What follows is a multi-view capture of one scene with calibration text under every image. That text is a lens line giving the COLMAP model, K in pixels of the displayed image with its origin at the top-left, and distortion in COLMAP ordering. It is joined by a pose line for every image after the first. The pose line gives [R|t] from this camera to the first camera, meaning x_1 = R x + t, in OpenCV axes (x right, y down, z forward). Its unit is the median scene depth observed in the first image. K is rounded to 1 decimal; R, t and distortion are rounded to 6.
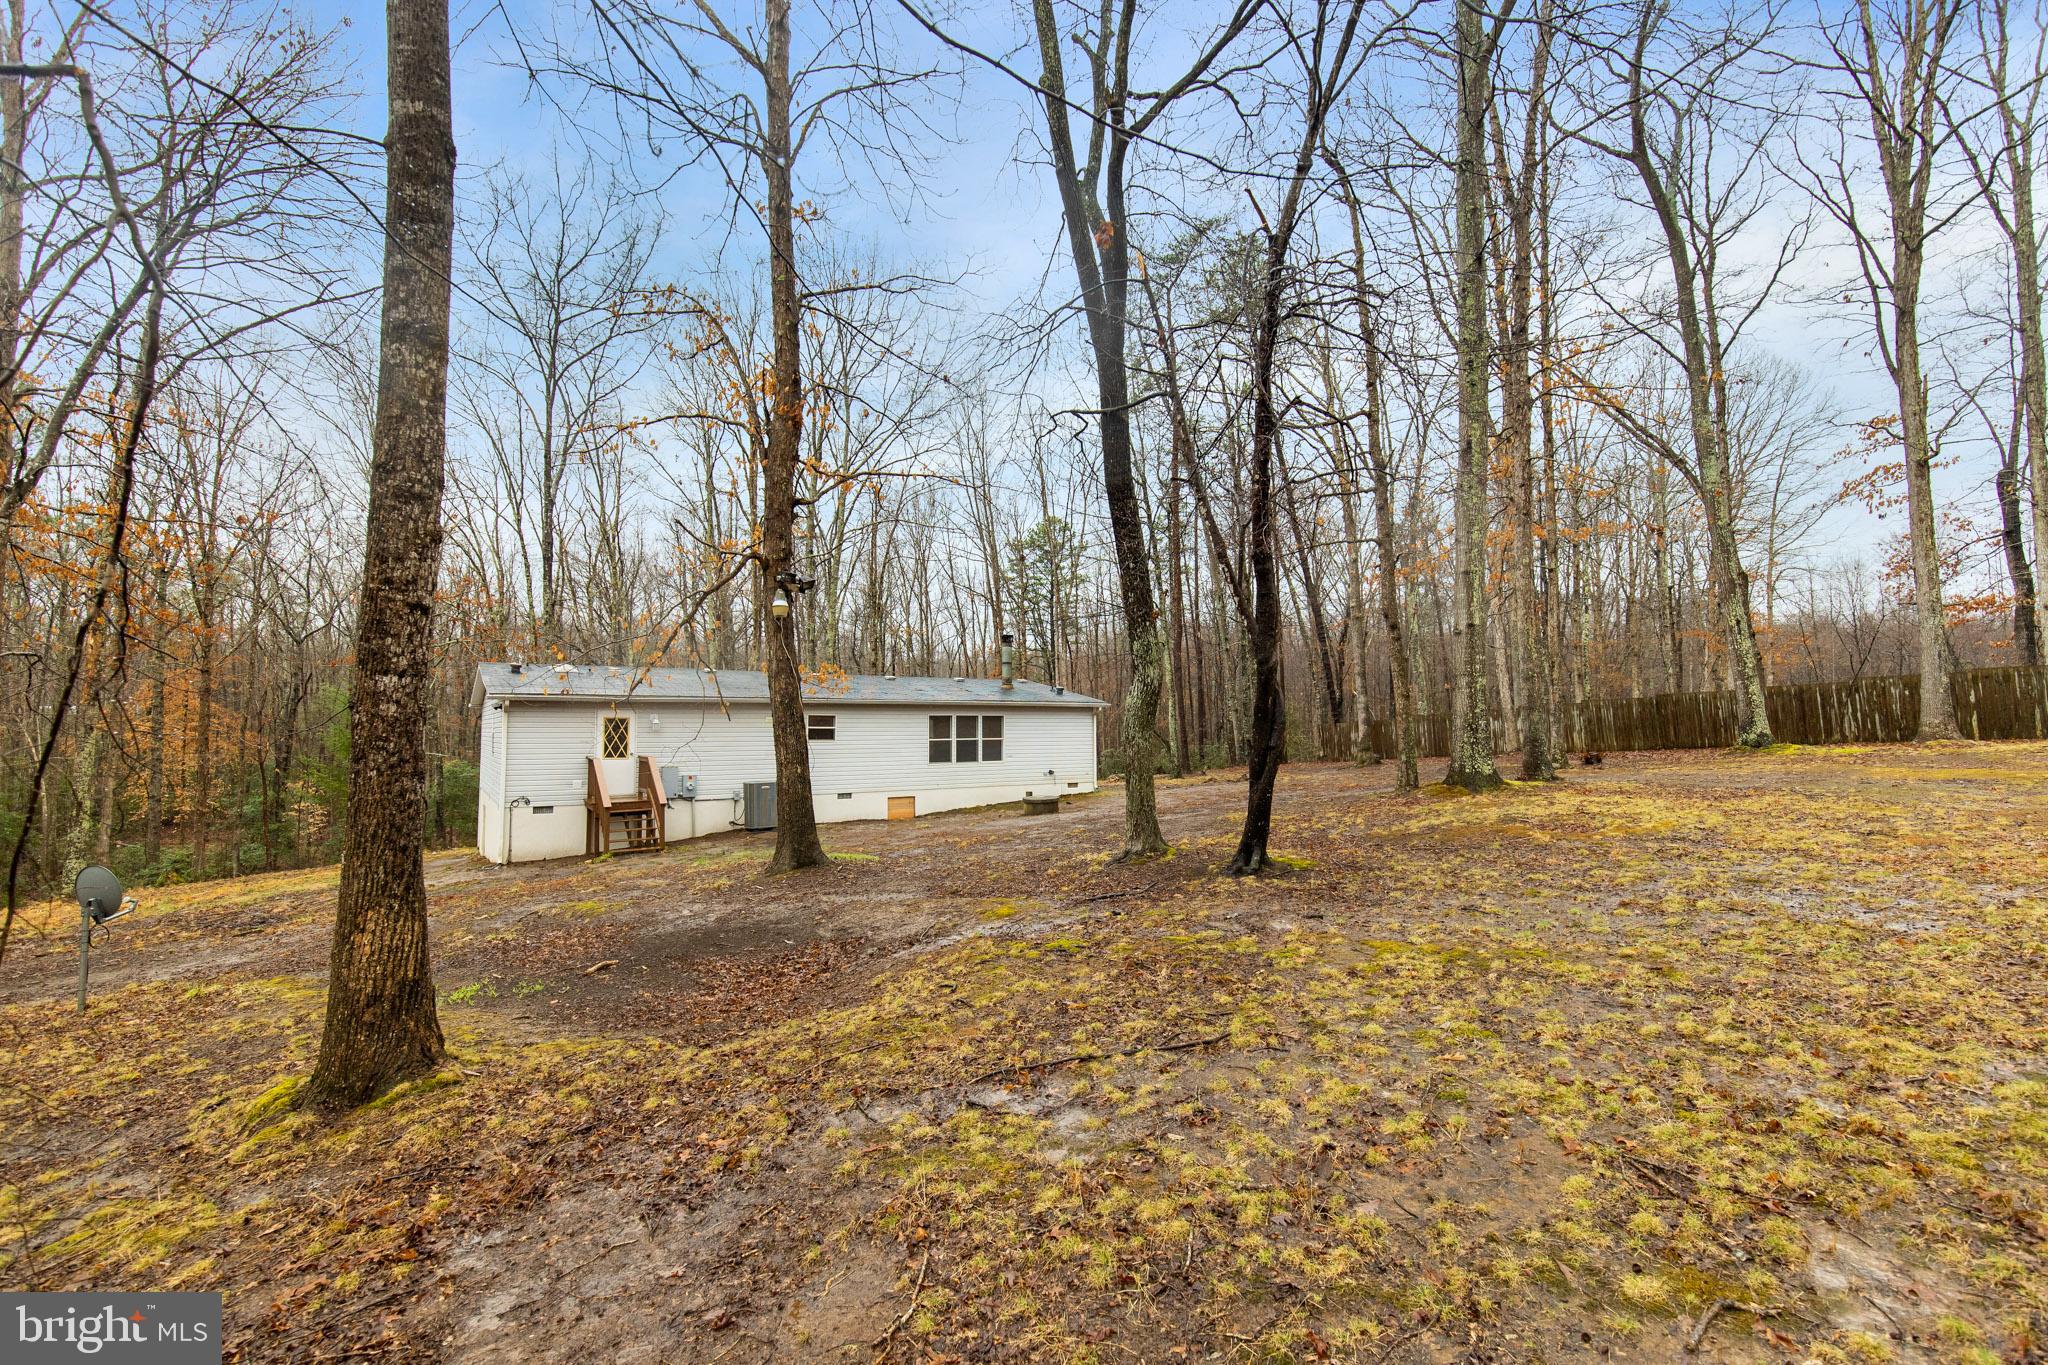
lens RADIAL K [[907.6, 0, 1025.4], [0, 907.6, 686.4], [0, 0, 1]] dist [-0.000109, 0.000361]
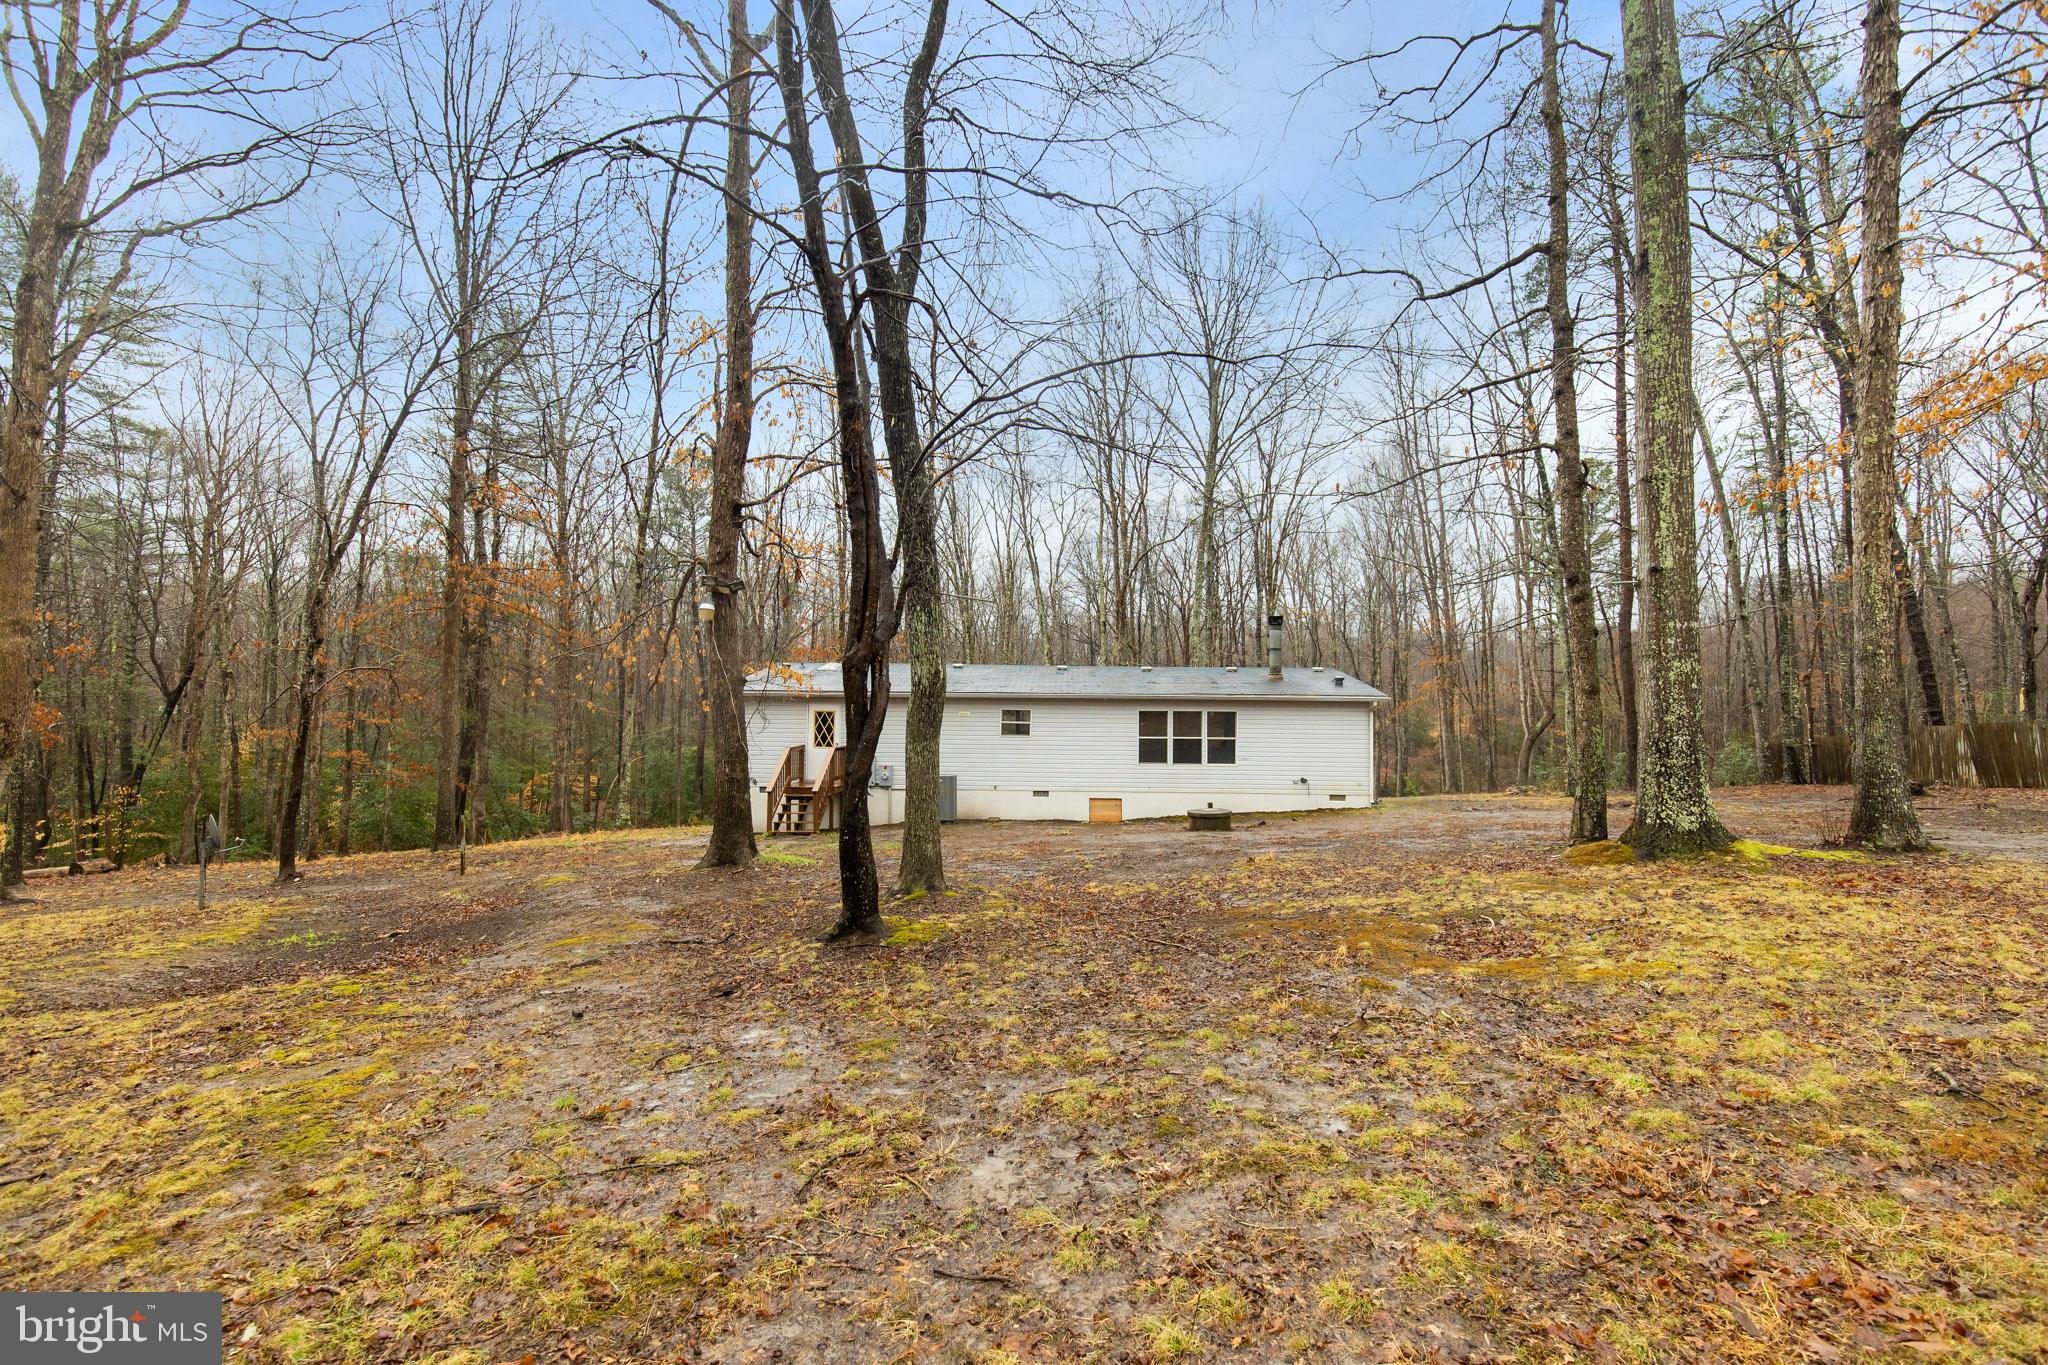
lens RADIAL K [[907.6, 0, 1016.3], [0, 907.6, 687.8], [0, 0, 1]] dist [-0.000109, 0.000361]
pose [[0.806529, -0.004437, -0.591178, 0.343989], [0.013832, 0.999840, 0.011366, -0.003312], [0.591033, -0.017344, 0.806461, 0.200071]]
